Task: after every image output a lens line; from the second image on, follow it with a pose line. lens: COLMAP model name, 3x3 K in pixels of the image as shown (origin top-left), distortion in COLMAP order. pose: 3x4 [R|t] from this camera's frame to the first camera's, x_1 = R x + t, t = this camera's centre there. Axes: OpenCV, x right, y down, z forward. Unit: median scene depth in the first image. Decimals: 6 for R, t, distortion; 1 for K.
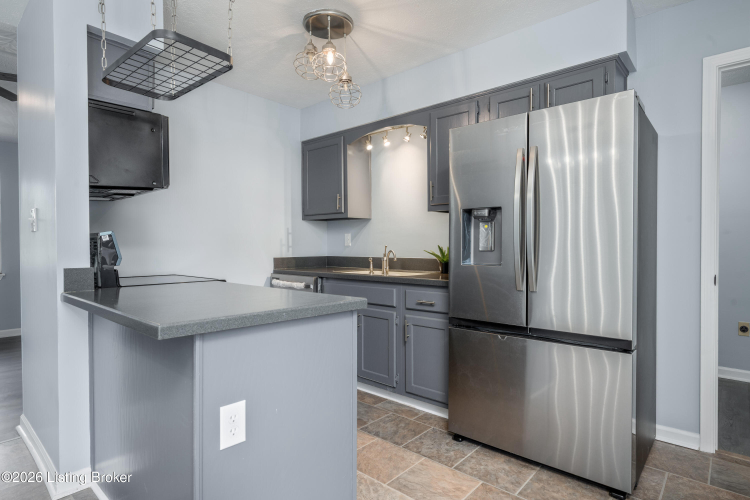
lens RADIAL K [[420.4, 0, 375.0], [0, 420.4, 250.0], [0, 0, 1]] dist [-0.000086, 0.000009]
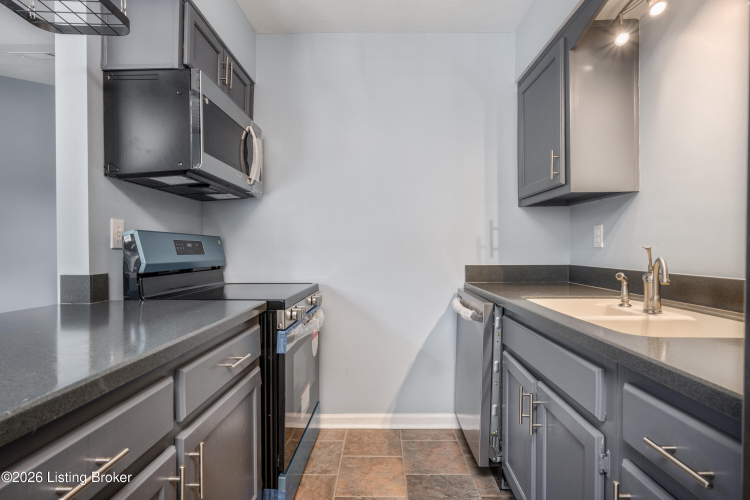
lens RADIAL K [[385.6, 0, 375.0], [0, 385.6, 250.0], [0, 0, 1]] dist [0.019386, 0.000416]
pose [[0.664142, 0.002512, -0.747602, 0.124085], [-0.005346, 0.999985, -0.001389, -0.004472], [0.747587, 0.004920, 0.664145, 0.476805]]
